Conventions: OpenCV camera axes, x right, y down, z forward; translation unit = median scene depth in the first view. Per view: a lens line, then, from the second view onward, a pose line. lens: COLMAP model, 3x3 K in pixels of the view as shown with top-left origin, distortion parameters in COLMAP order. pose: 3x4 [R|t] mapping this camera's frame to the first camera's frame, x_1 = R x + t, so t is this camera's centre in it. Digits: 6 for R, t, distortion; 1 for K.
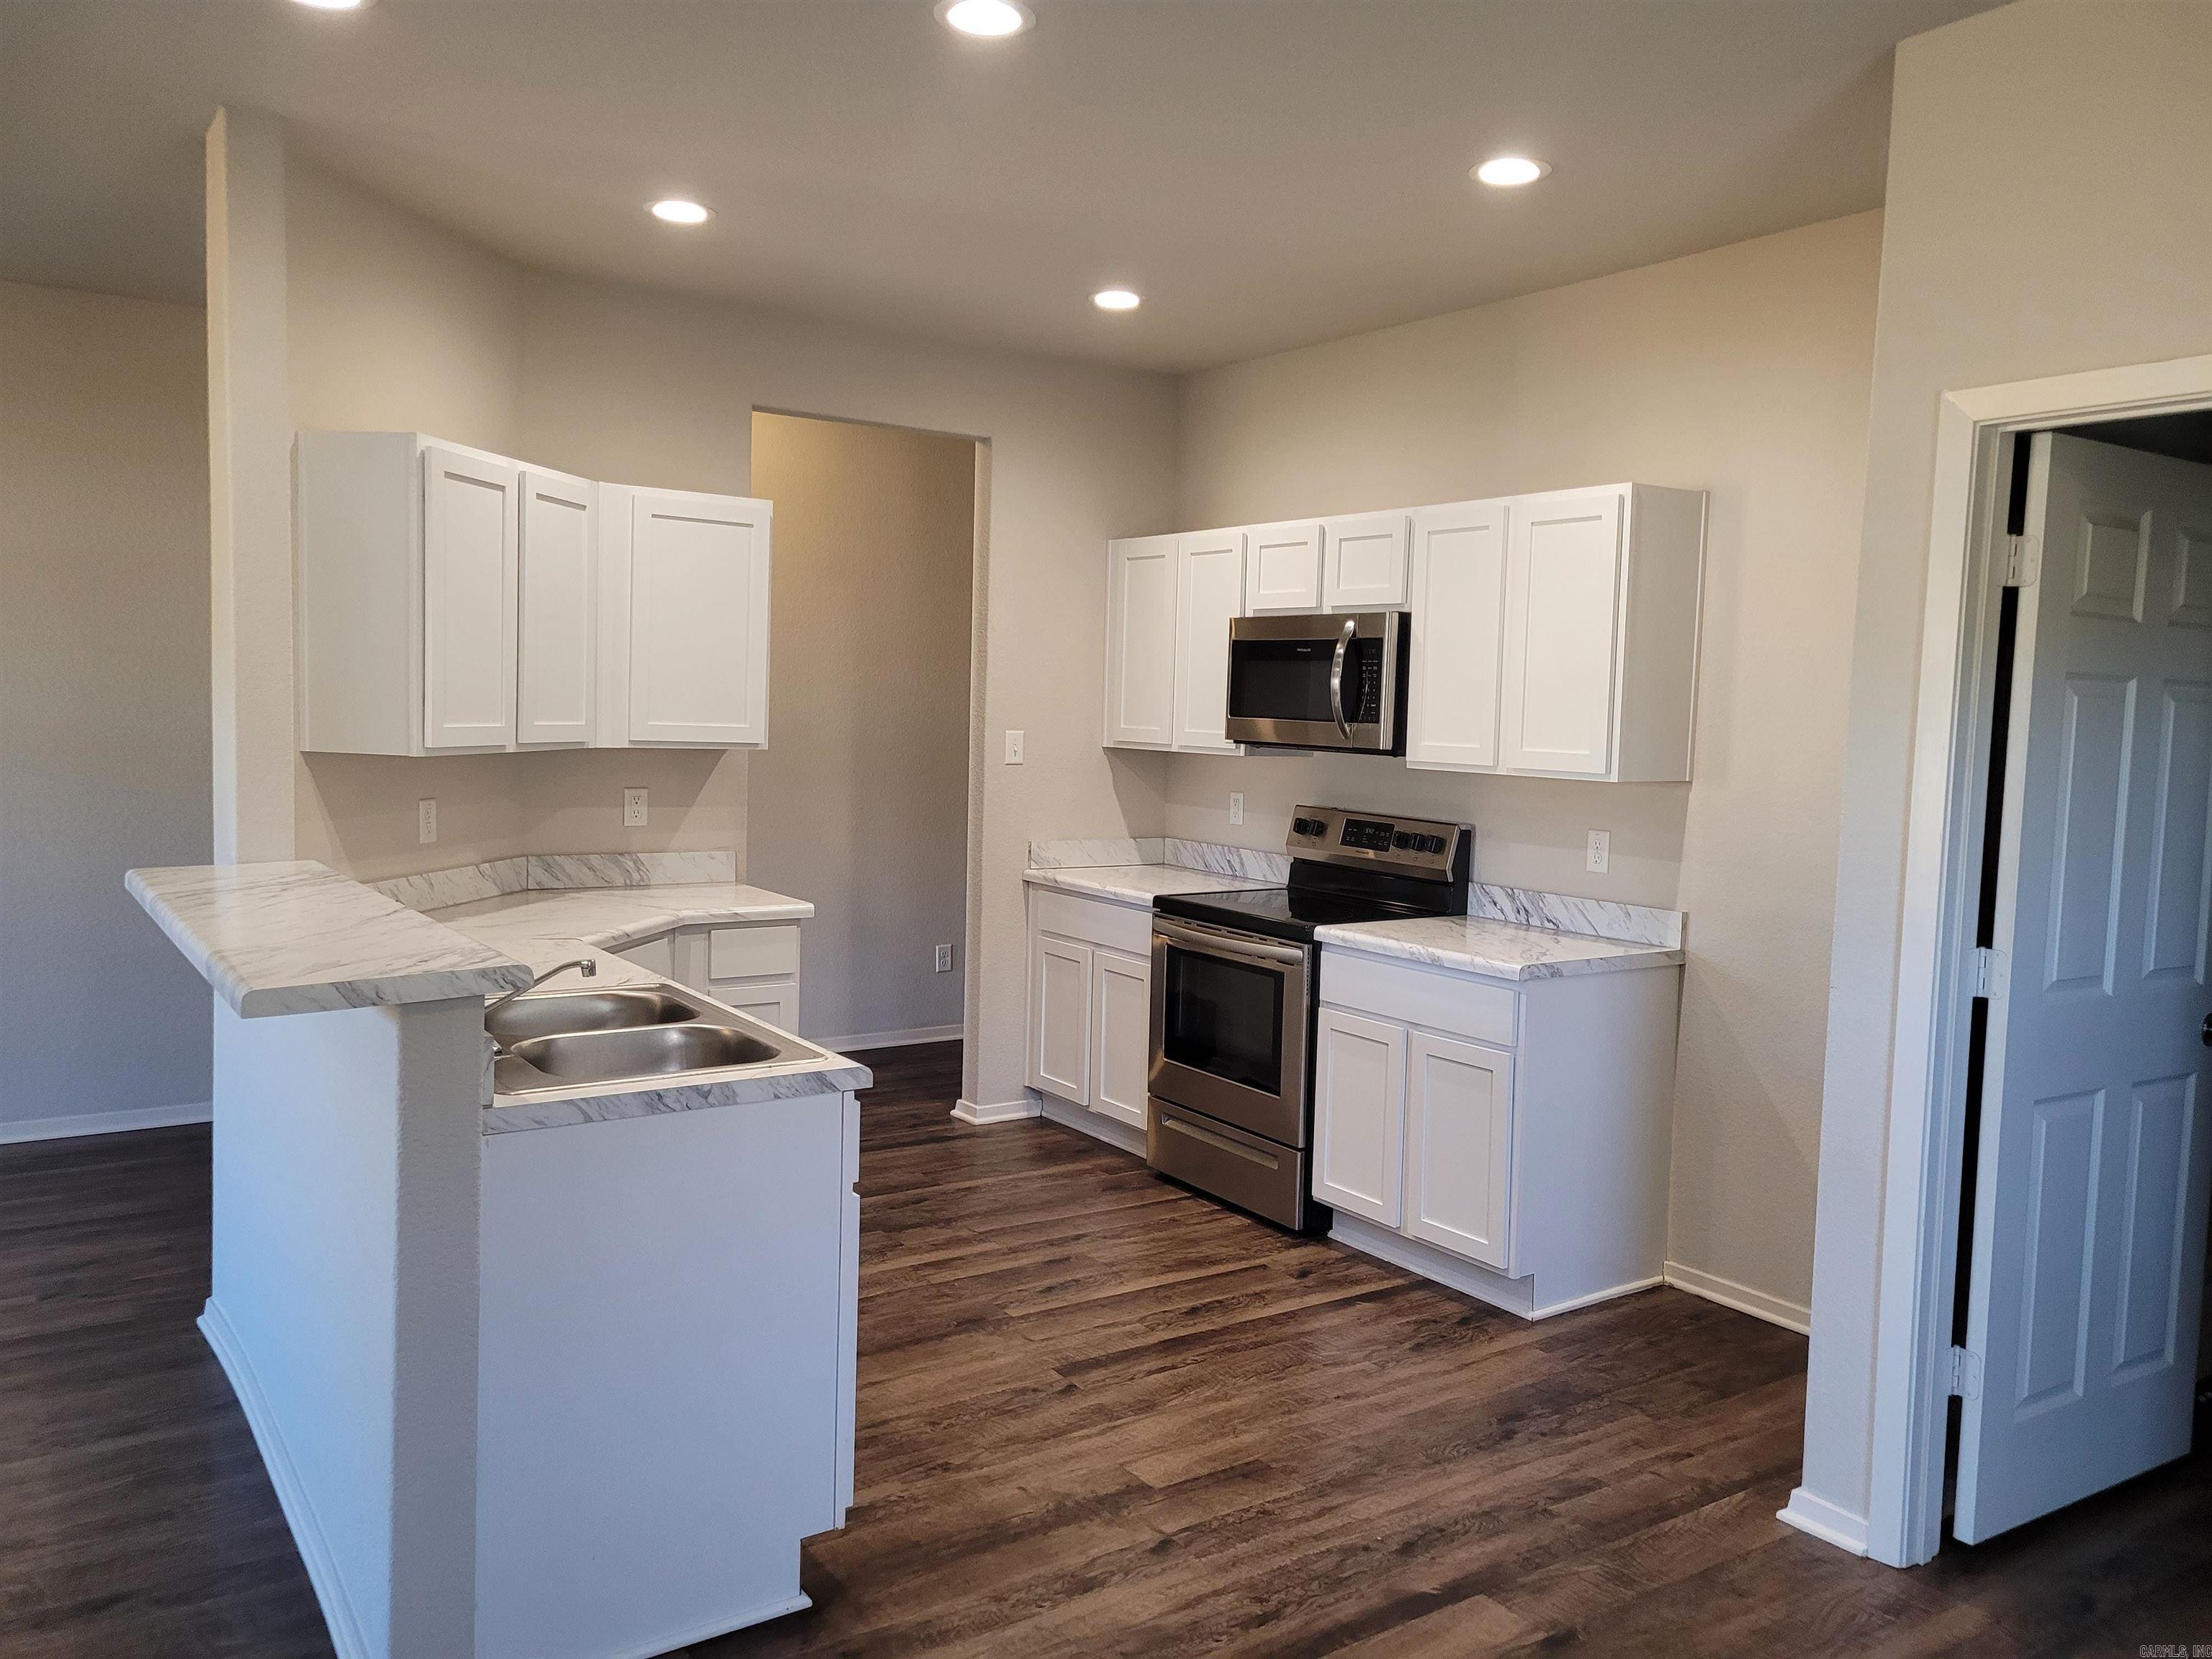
lens RADIAL K [[1688.9, 0, 1105.5], [0, 1688.9, 829.8], [0, 0, 1]] dist [0.036602, -0.000725]
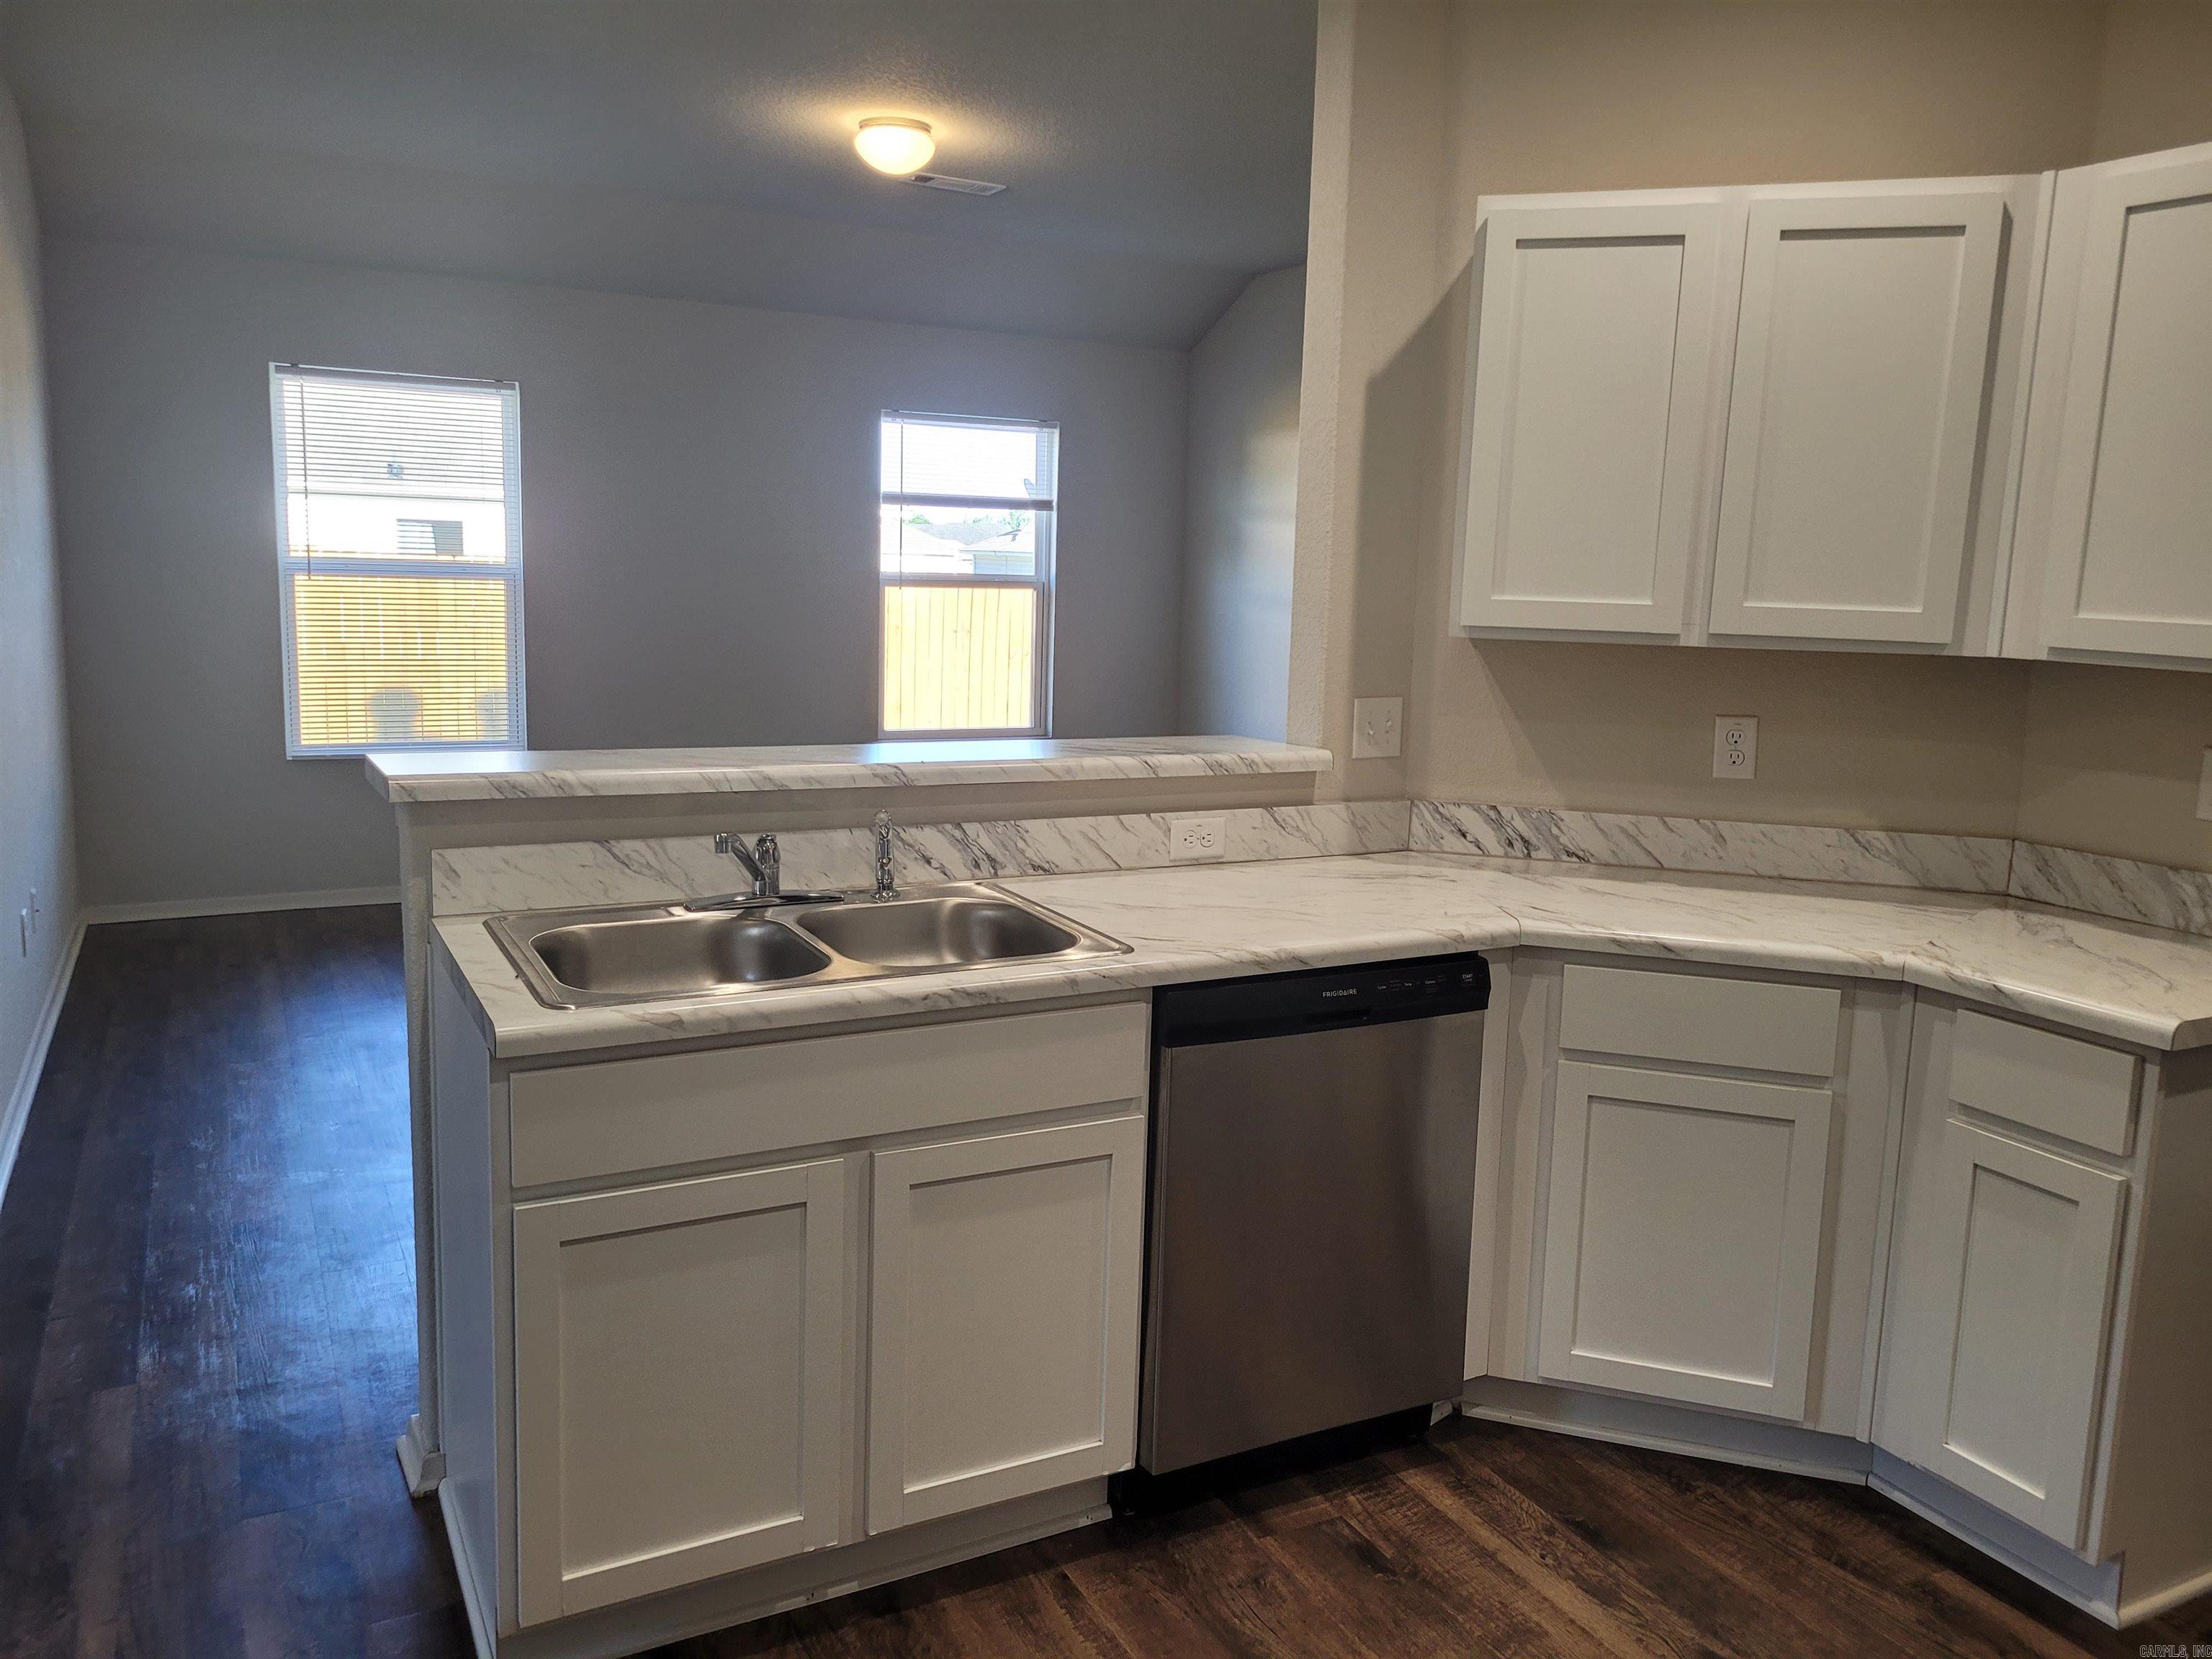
lens RADIAL K [[1688.9, 0, 1109.3], [0, 1688.9, 827.2], [0, 0, 1]] dist [0.036602, -0.000725]
pose [[-0.117455, 0.122667, -0.985473, 0.303359], [-0.110842, 0.984522, 0.135759, -0.036795], [0.986873, 0.125177, -0.102040, 0.766833]]
